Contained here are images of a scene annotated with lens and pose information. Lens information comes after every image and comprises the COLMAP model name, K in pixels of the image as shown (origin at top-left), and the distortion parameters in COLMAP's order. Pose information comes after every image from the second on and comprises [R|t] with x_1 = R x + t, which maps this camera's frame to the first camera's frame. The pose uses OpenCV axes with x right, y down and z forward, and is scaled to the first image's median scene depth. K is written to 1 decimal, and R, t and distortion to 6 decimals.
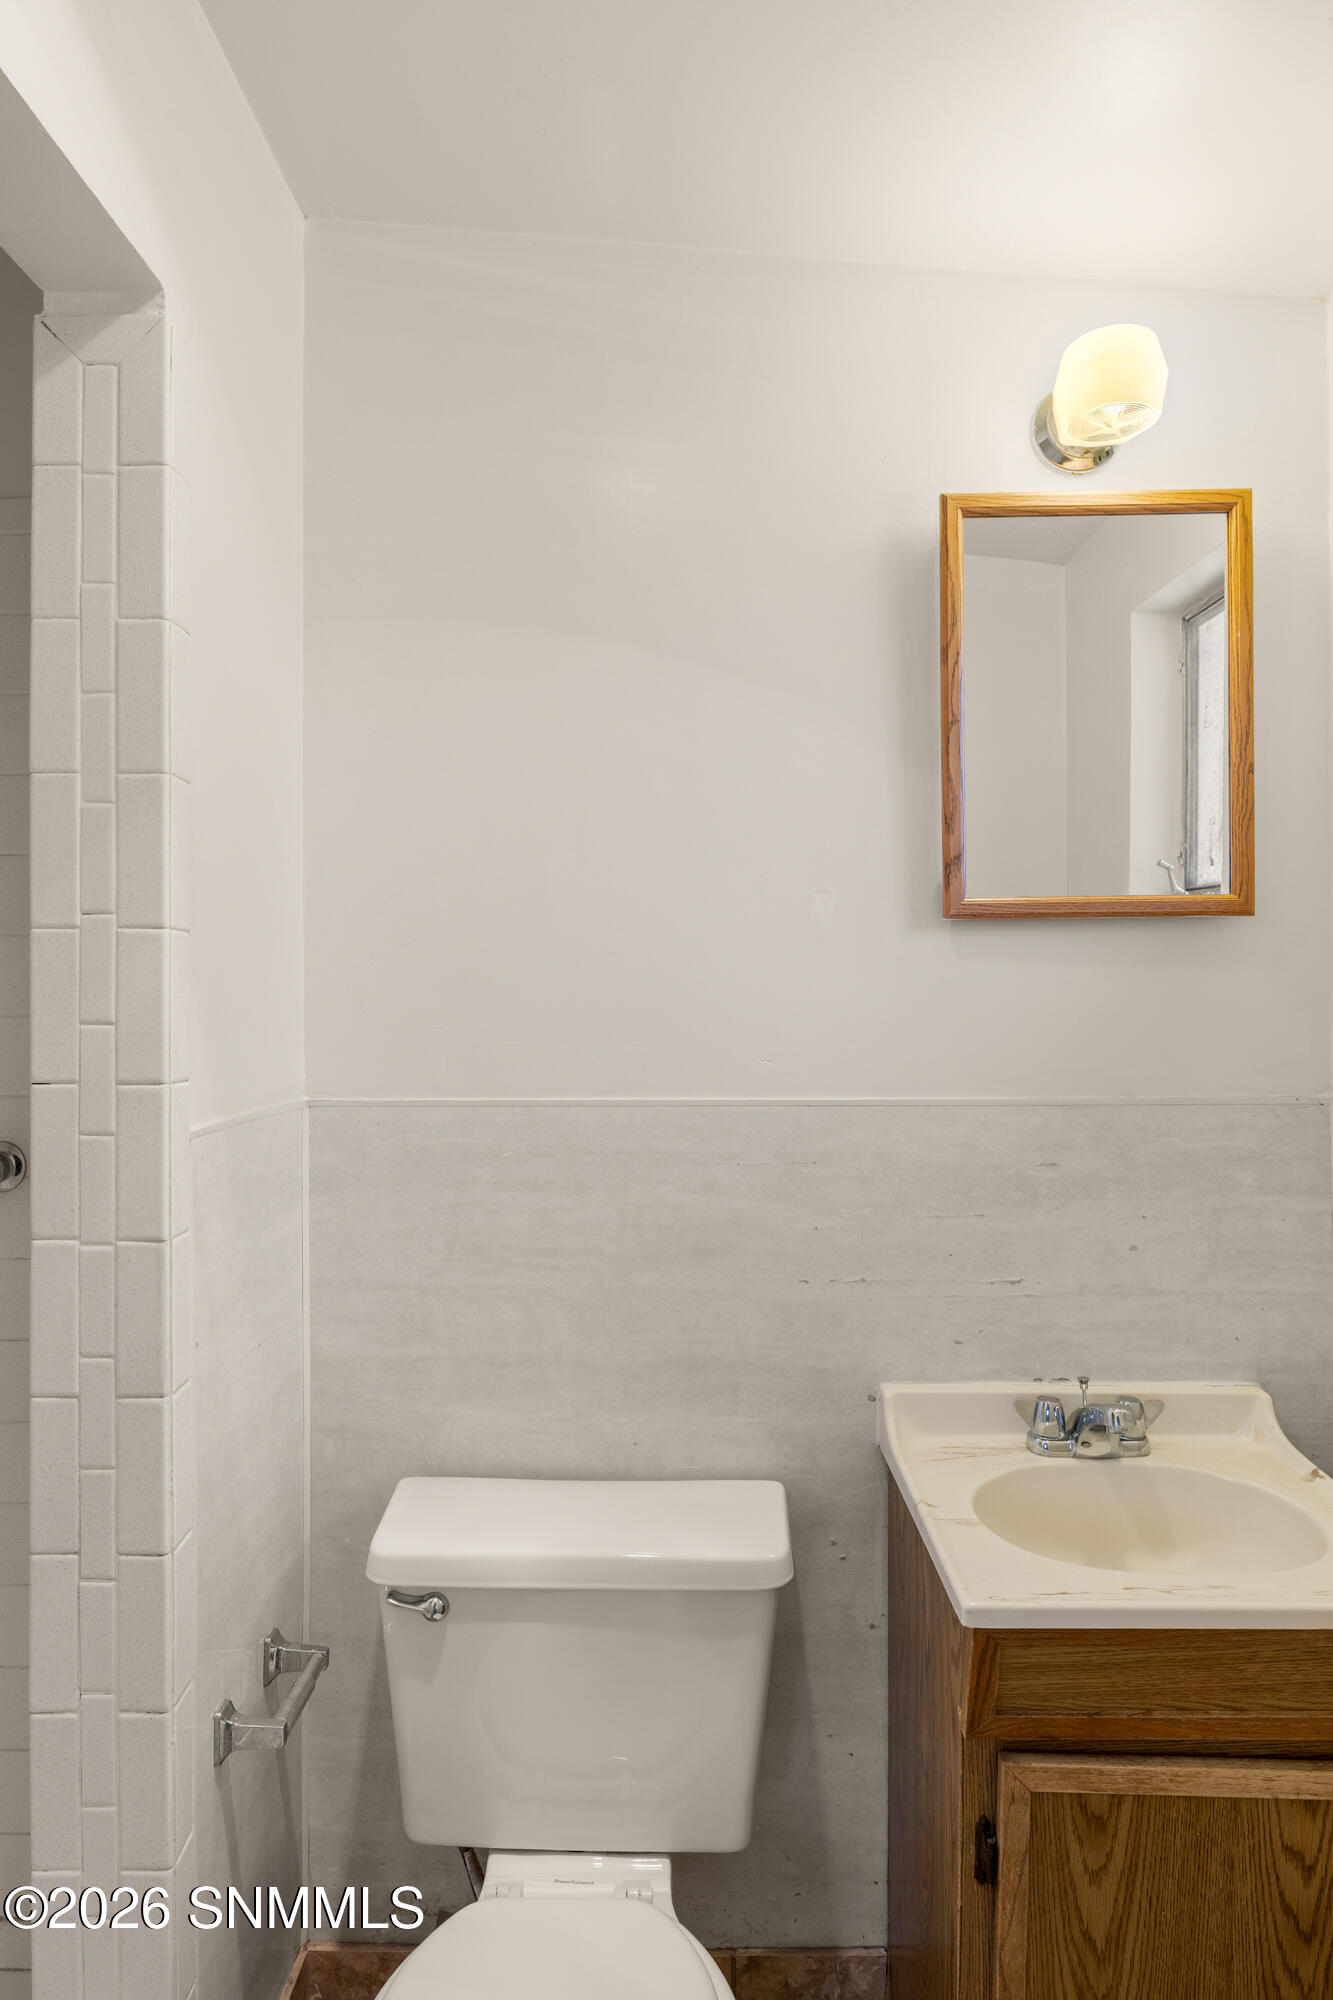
lens RADIAL K [[1104.5, 0, 677.6], [0, 1104.5, 1002.8], [0, 0, 1]] dist [-0.004198, 0.000317]
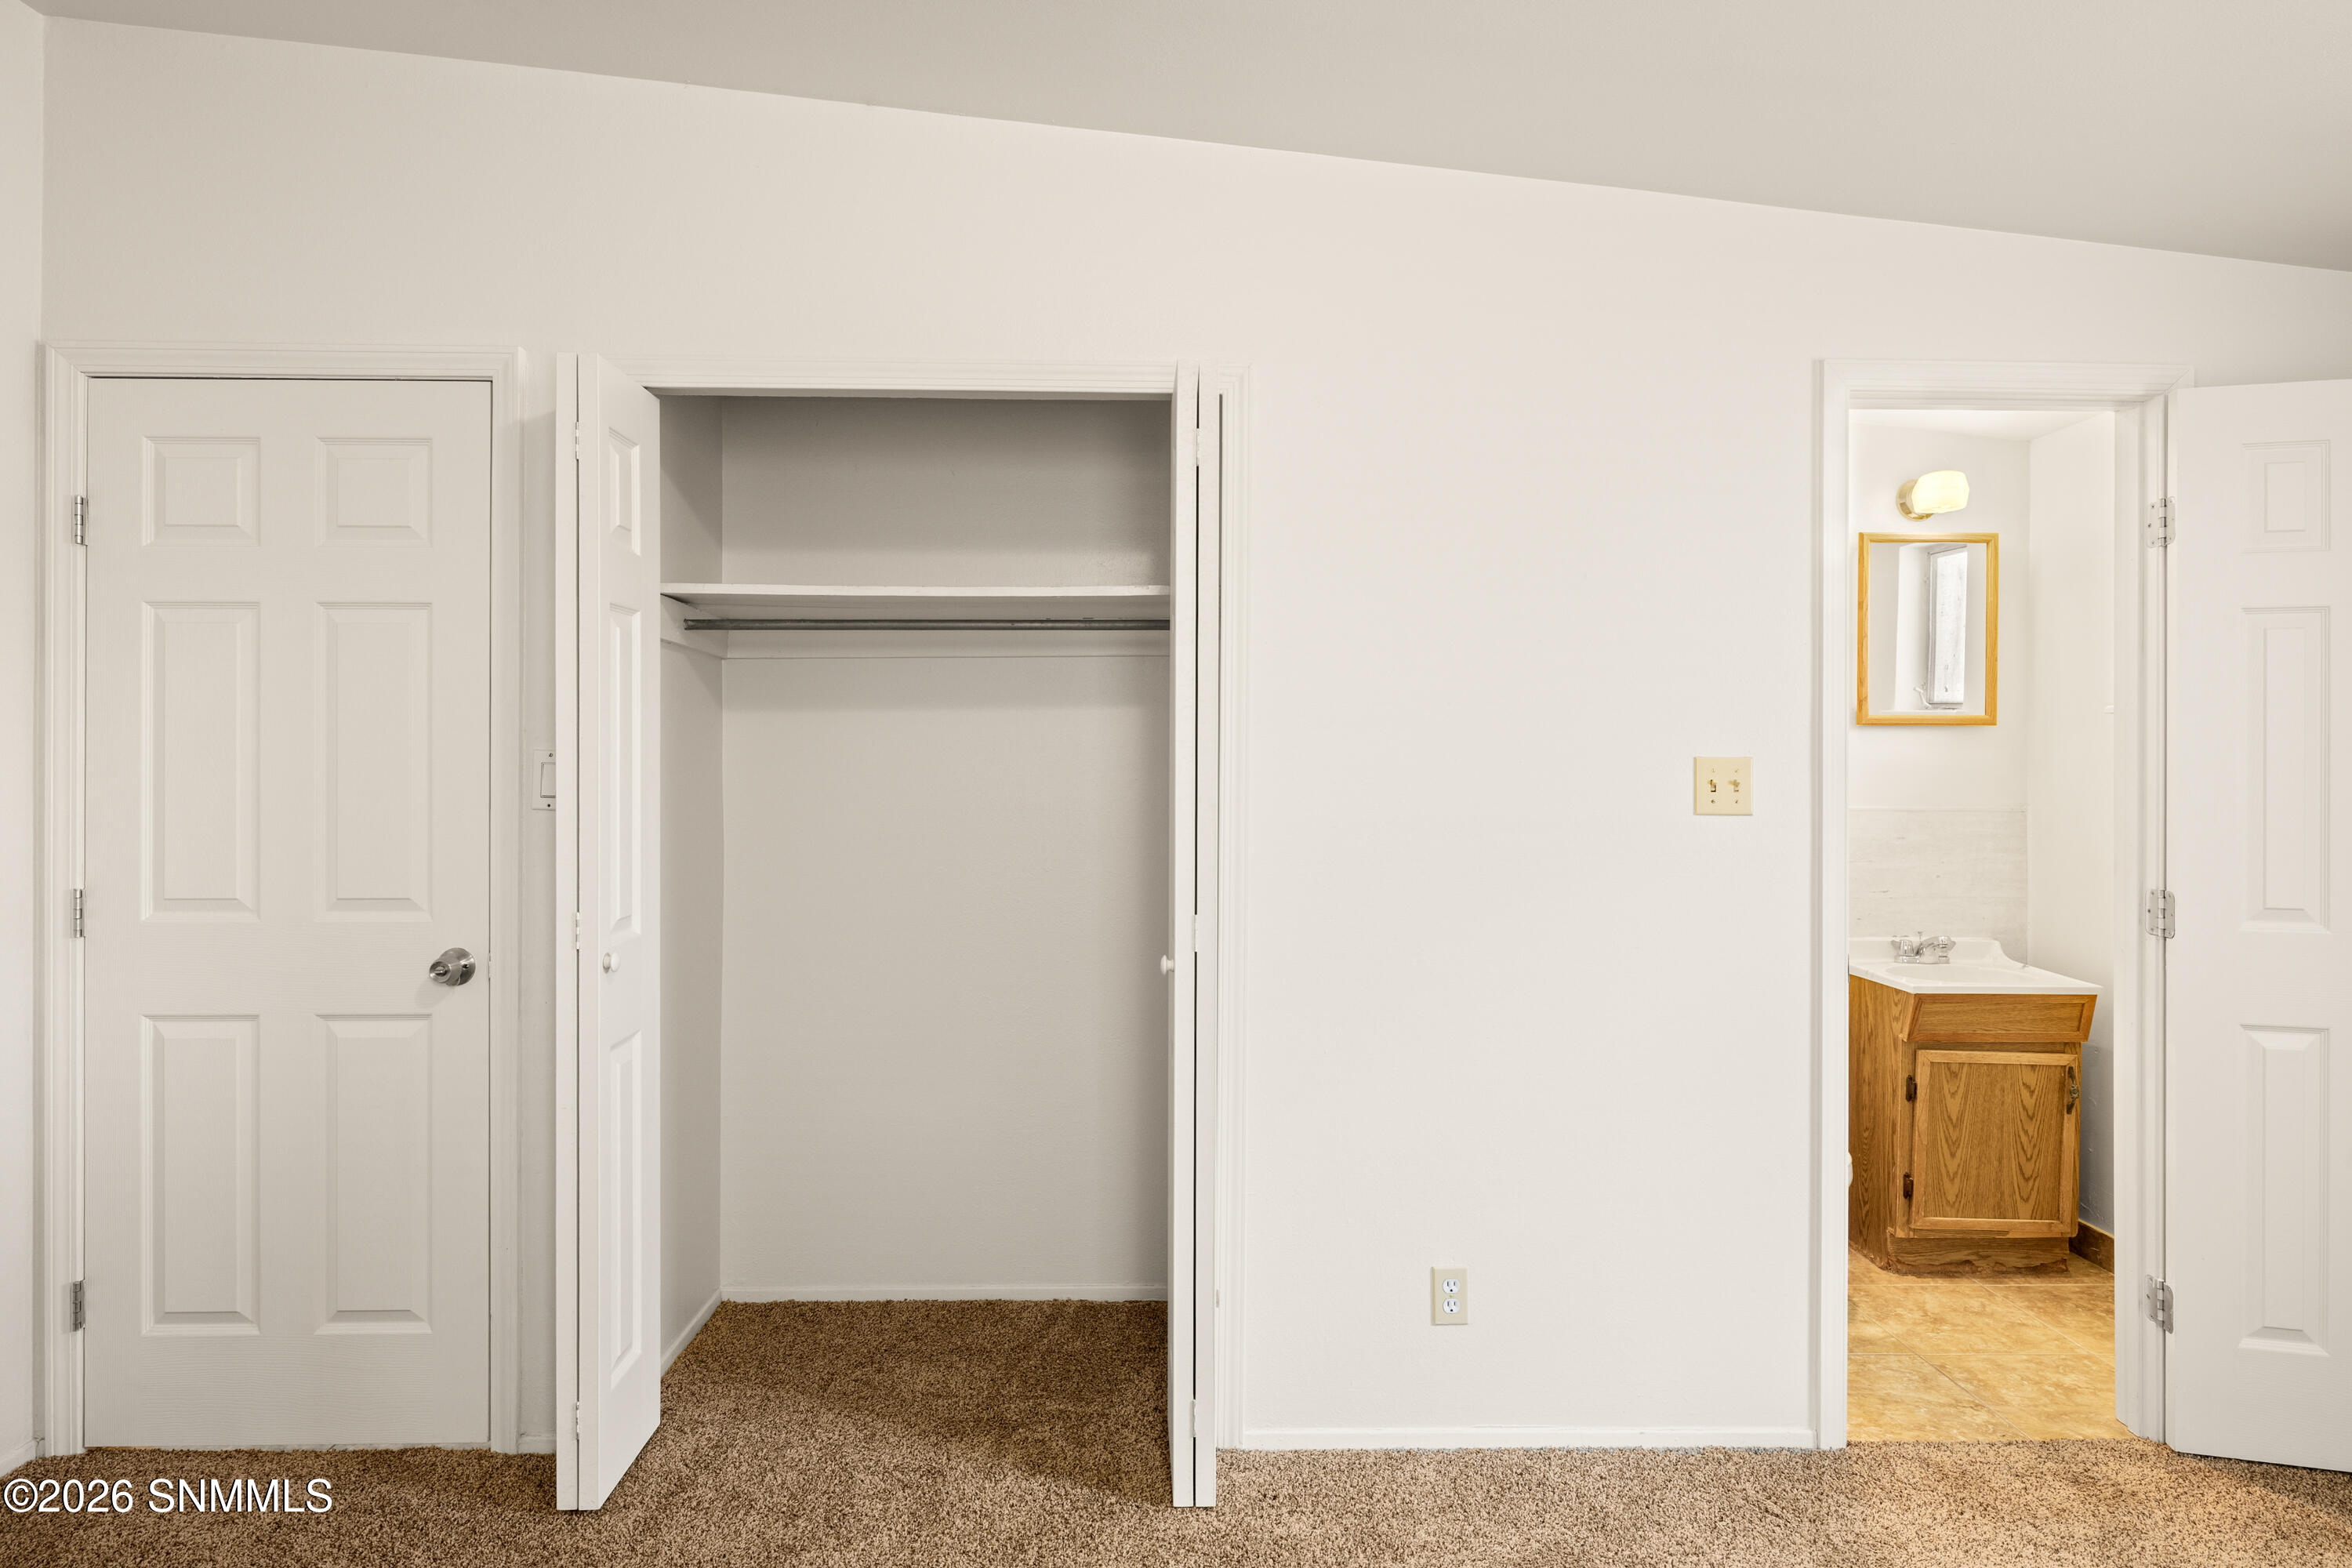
lens RADIAL K [[1298.9, 0, 1160.4], [0, 1298.9, 795.1], [0, 0, 1]] dist [-0.004198, 0.000317]
pose [[0.999336, 0.003715, 0.036252, -1.197824], [-0.004308, 0.999858, 0.016308, 0.025217], [-0.036186, -0.016453, 0.999210, -1.482882]]
